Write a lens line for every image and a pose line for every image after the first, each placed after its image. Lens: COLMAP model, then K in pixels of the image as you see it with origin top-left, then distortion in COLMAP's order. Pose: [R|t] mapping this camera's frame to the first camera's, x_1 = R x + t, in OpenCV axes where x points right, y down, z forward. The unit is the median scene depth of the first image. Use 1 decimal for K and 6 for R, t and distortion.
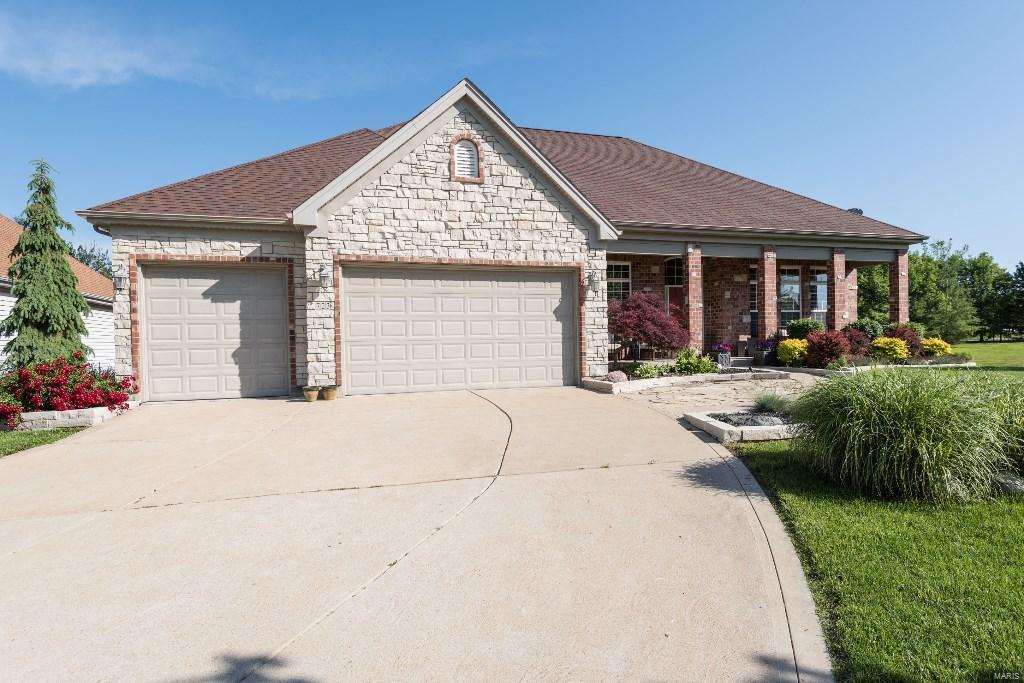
lens RADIAL K [[551.8, 0, 528.3], [0, 551.8, 342.4], [0, 0, 1]] dist [0.011605, -0.000502]
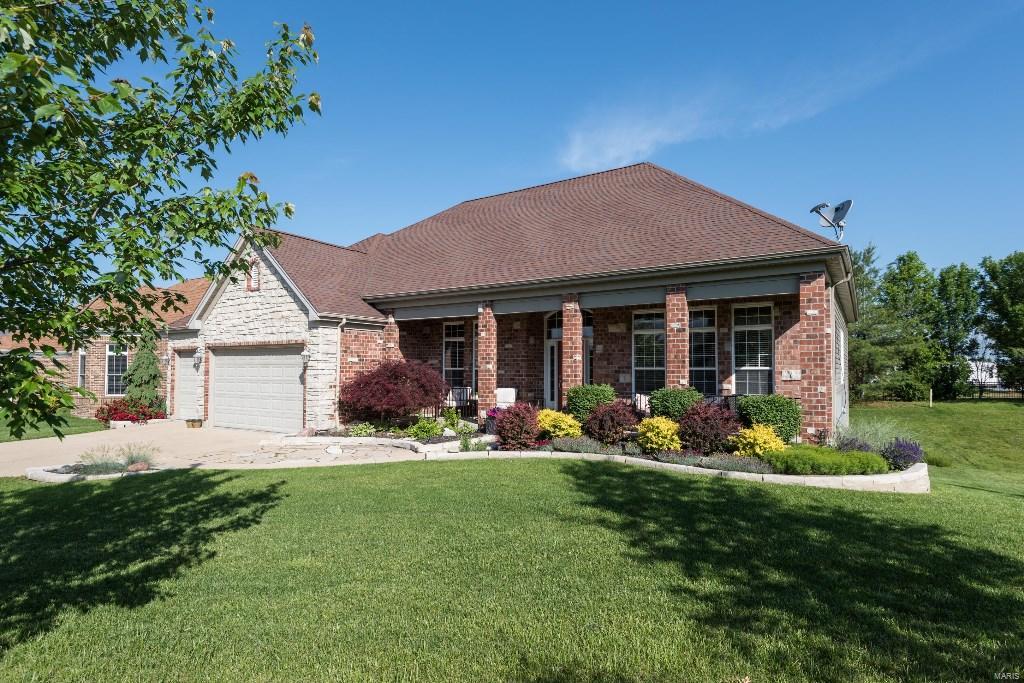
lens RADIAL K [[551.8, 0, 528.3], [0, 551.8, 342.4], [0, 0, 1]] dist [0.011605, -0.000502]
pose [[0.641553, -0.019452, -0.766832, 1.514491], [-0.013115, 0.999254, -0.036320, -0.105411], [0.766967, 0.033358, 0.640819, 0.619044]]
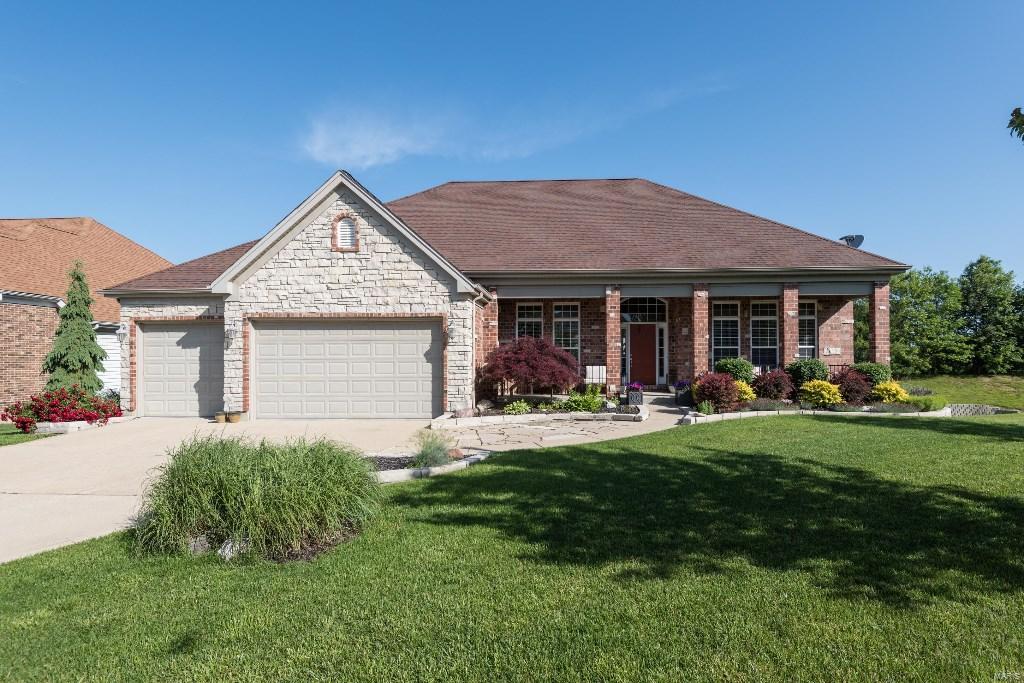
lens RADIAL K [[499.7, 0, 555.4], [0, 499.7, 348.7], [0, 0, 1]] dist [-0.002663, -0.001131]
pose [[0.946208, 0.006164, -0.323501, 0.703427], [-0.012560, 0.999765, -0.017687, -0.057759], [0.323315, 0.020799, 0.946063, 0.095459]]
